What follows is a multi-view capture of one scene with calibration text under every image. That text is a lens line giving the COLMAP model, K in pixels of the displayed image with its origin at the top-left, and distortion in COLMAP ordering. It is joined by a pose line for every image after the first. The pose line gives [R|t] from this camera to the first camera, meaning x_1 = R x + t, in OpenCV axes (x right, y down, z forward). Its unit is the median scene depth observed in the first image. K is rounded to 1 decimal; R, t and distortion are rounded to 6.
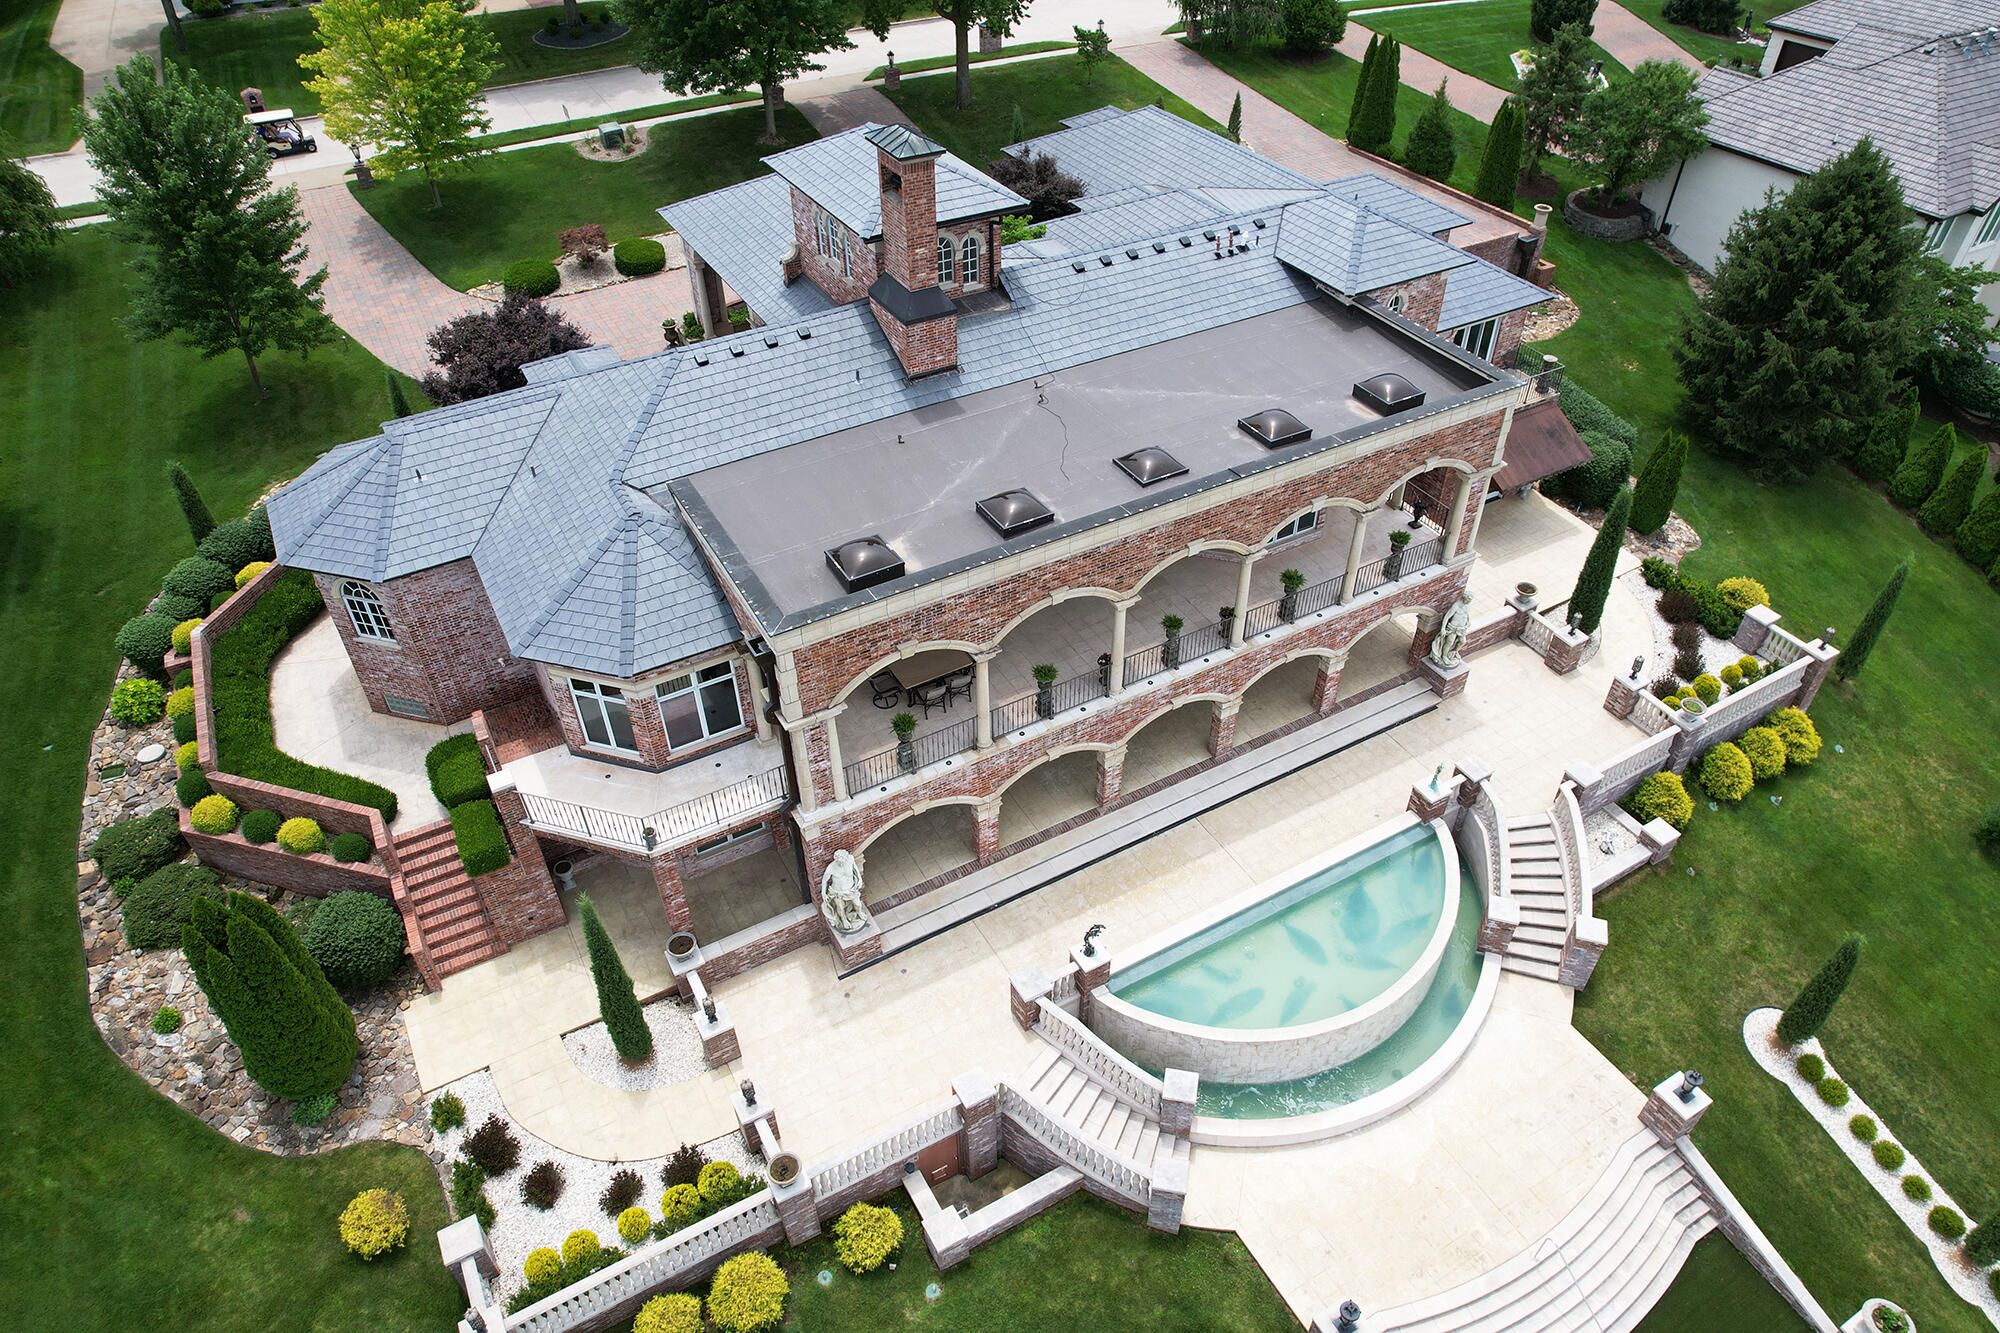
lens RADIAL K [[1272.0, 0, 1008.5], [0, 1272.0, 674.7], [0, 0, 1]] dist [-0.066878, 0.059021]
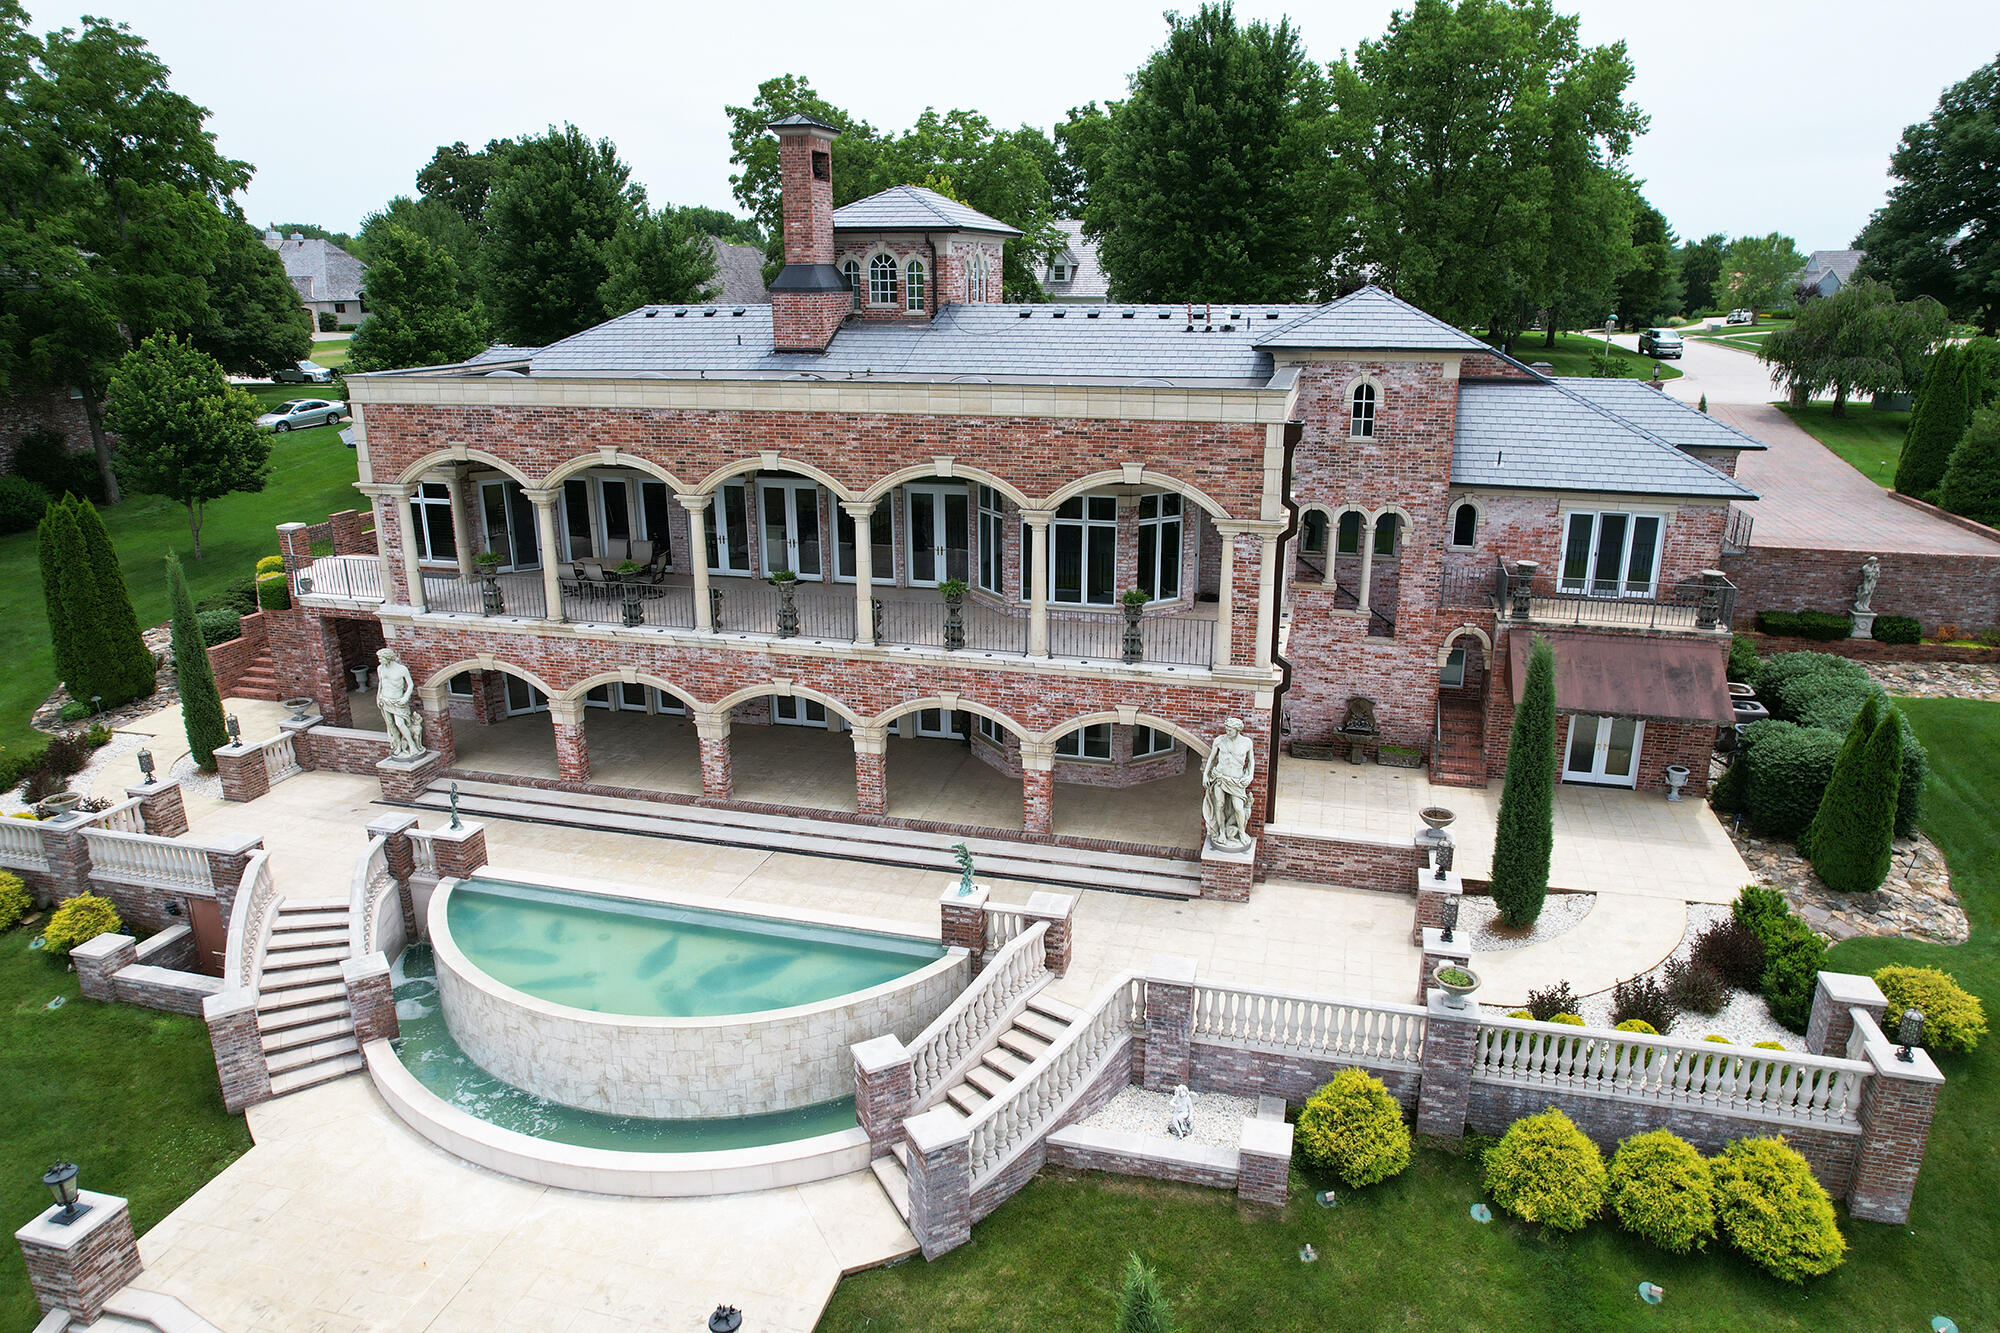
lens RADIAL K [[1272.0, 0, 1007.5], [0, 1272.0, 675.2], [0, 0, 1]] dist [-0.066878, 0.059021]
pose [[0.715167, 0.217768, -0.664163, 0.820806], [-0.458106, 0.863714, -0.210088, 0.128089], [0.527896, 0.454505, 0.717461, 0.495945]]
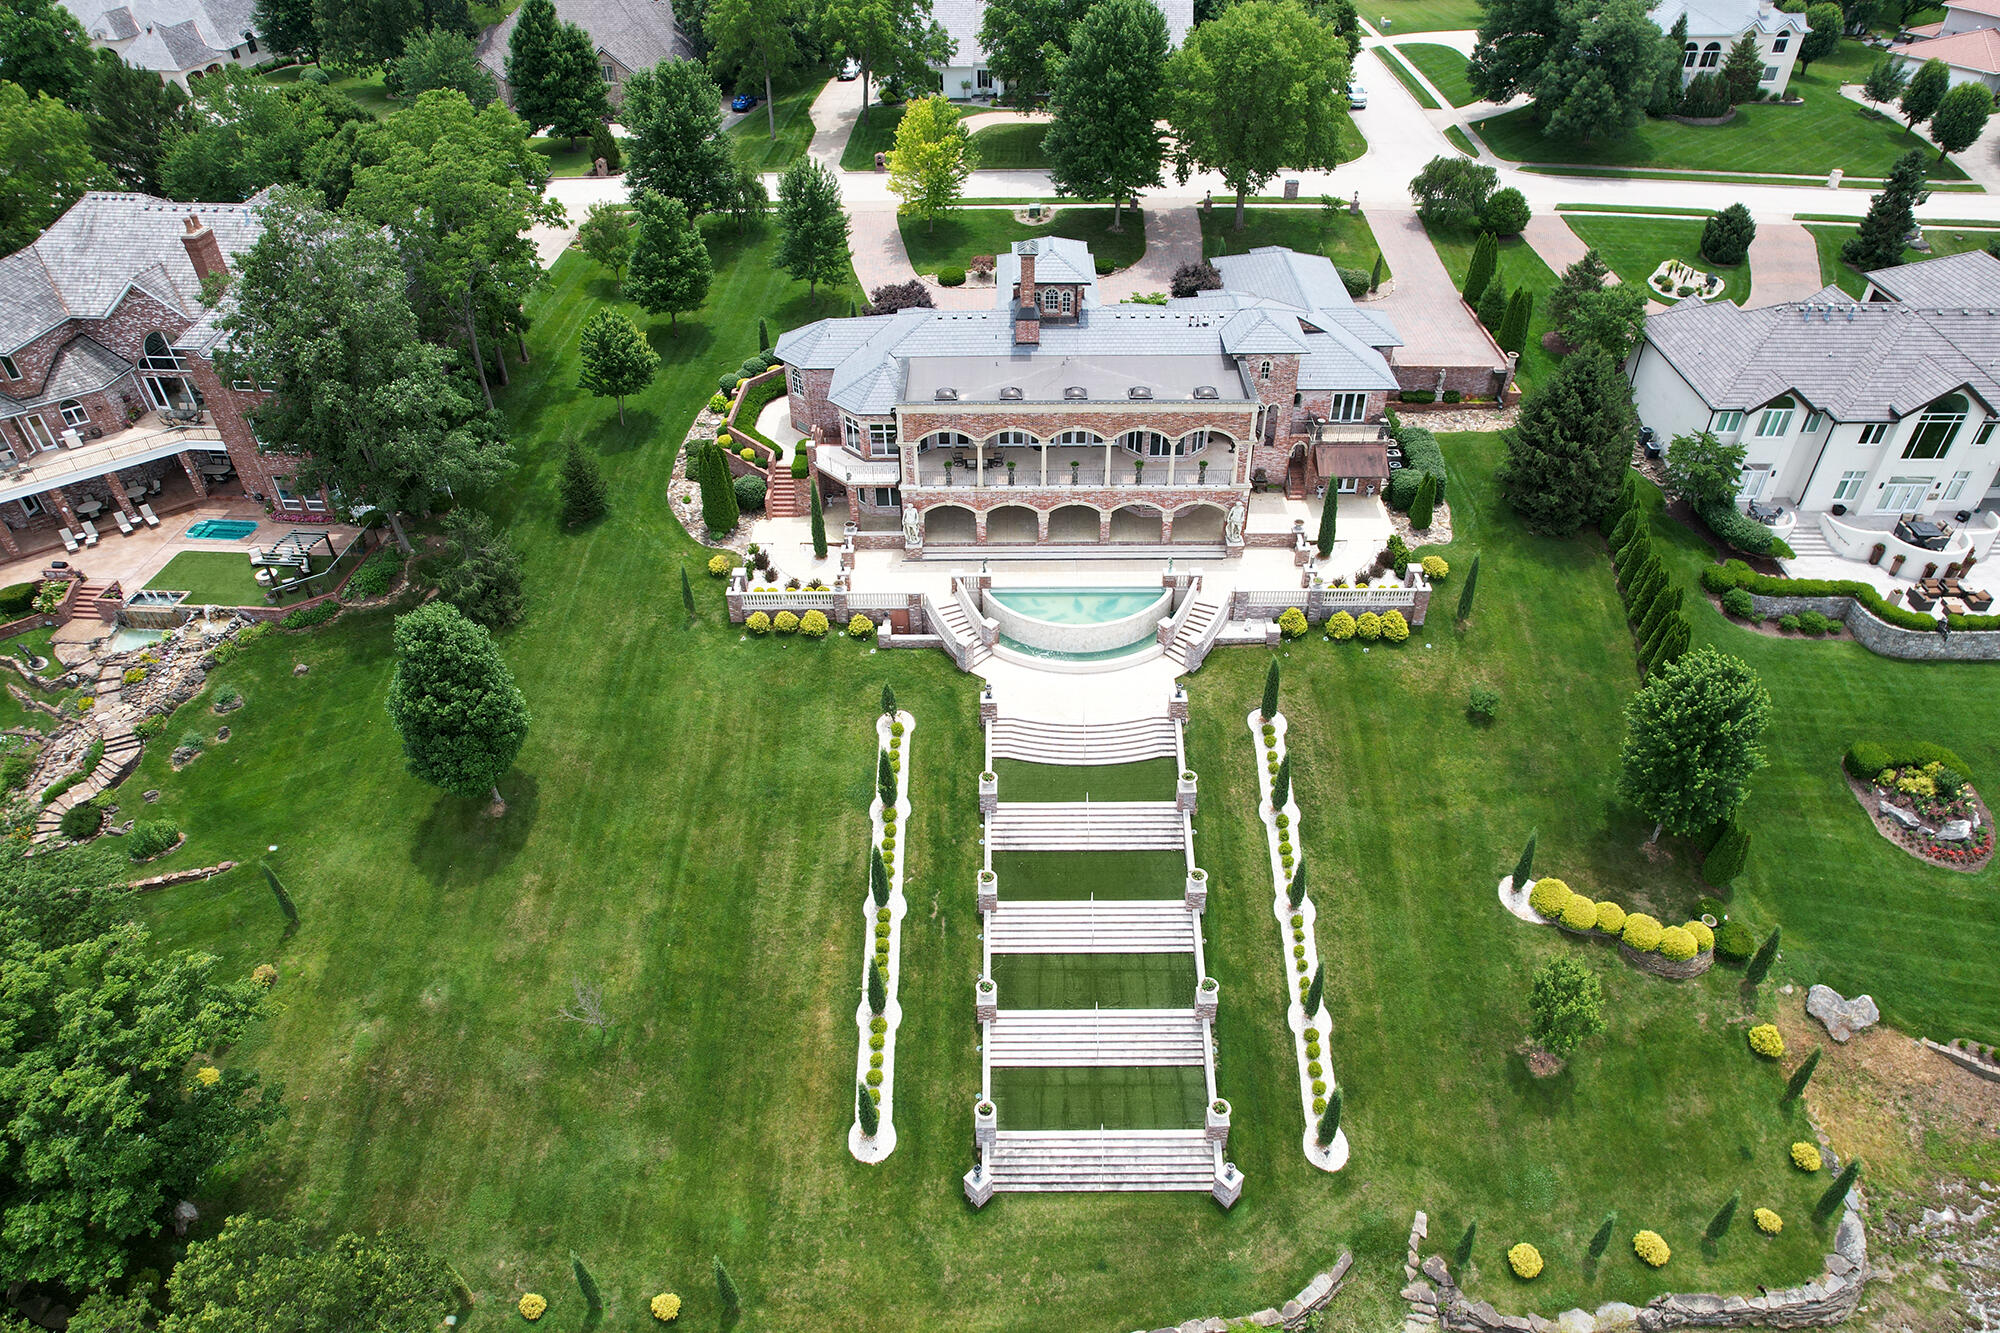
lens RADIAL K [[1272.0, 0, 1006.4], [0, 1272.0, 667.9], [0, 0, 1]] dist [-0.066878, 0.059021]
pose [[0.869157, 0.306652, -0.387983, 1.048107], [-0.321160, 0.946590, 0.028703, 0.290707], [0.376063, 0.099657, 0.921219, -1.175496]]
